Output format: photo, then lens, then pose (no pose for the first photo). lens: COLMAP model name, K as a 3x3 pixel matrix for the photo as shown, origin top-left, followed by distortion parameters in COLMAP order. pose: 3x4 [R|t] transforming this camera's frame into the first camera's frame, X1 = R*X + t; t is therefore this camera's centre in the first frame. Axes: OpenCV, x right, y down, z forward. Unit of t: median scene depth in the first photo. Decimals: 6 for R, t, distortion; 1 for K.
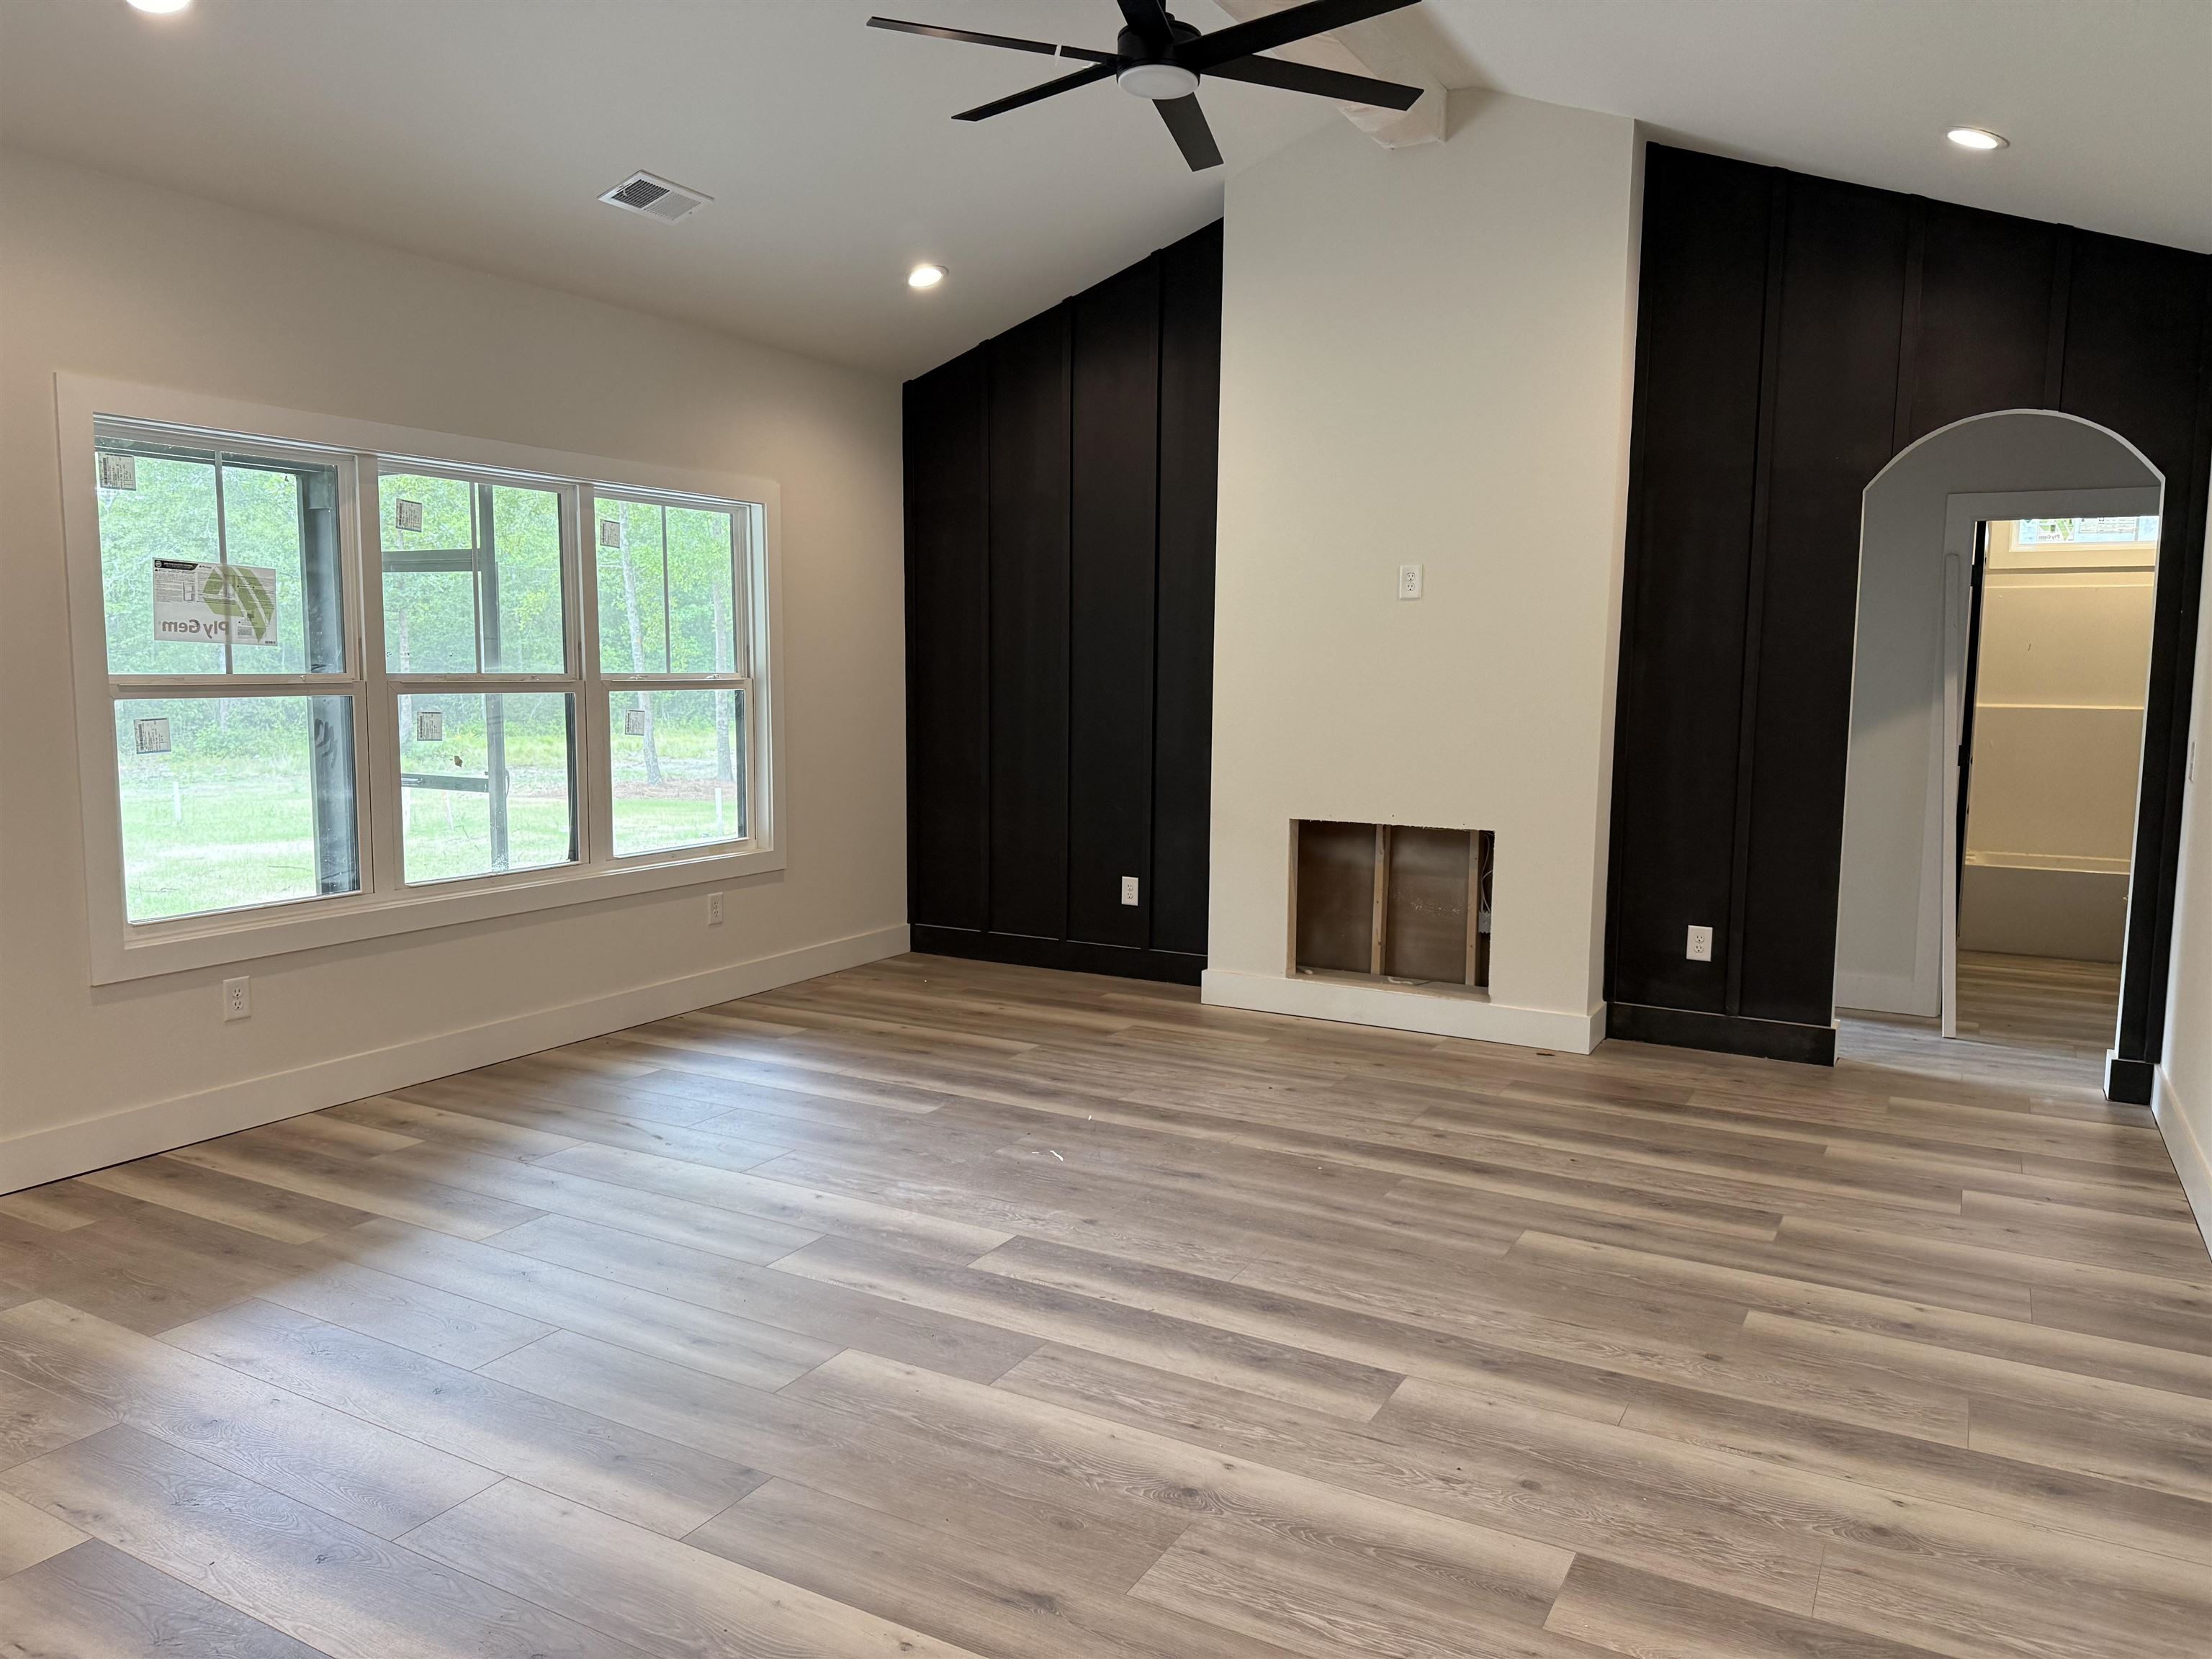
lens RADIAL K [[1529.8, 0, 1106.0], [0, 1529.8, 829.5], [0, 0, 1]] dist [0.063686, -0.072426]
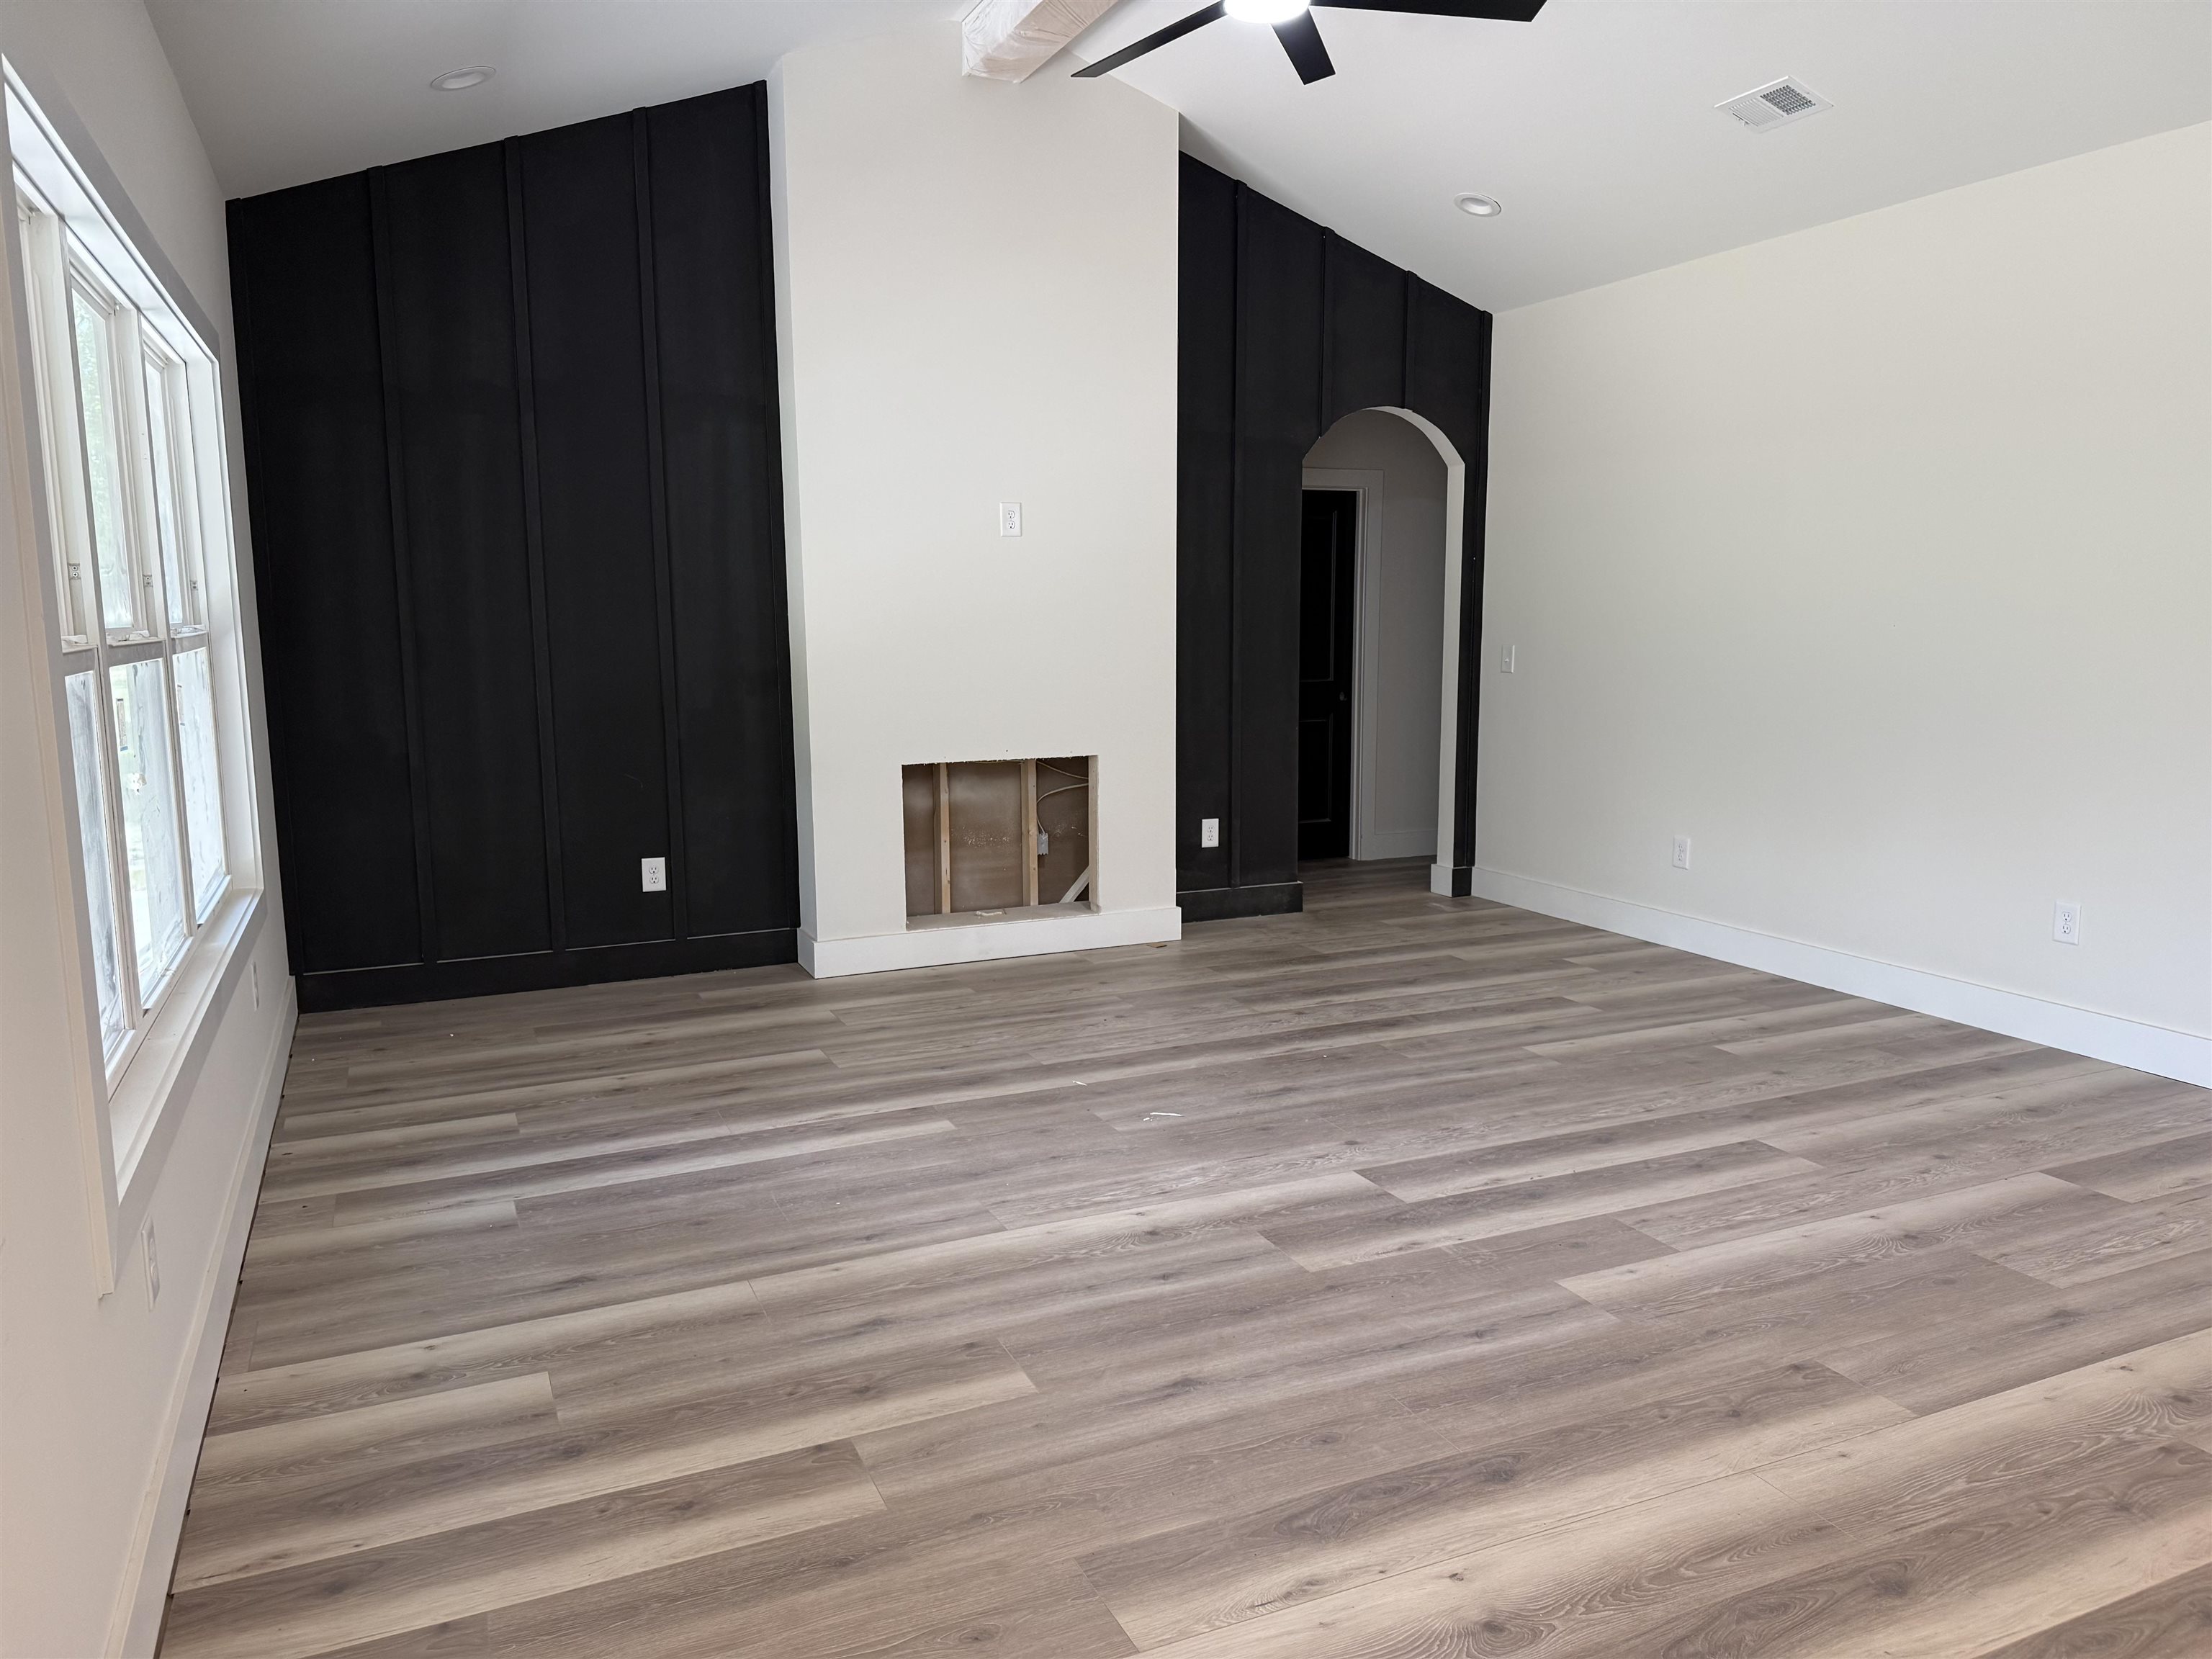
lens RADIAL K [[1529.8, 0, 1106.0], [0, 1529.8, 829.5], [0, 0, 1]] dist [0.063686, -0.072426]
pose [[0.606680, -0.131947, 0.783919, -0.821536], [0.101521, 0.990914, 0.088220, -0.057153], [-0.788437, 0.026063, 0.614563, 0.449279]]
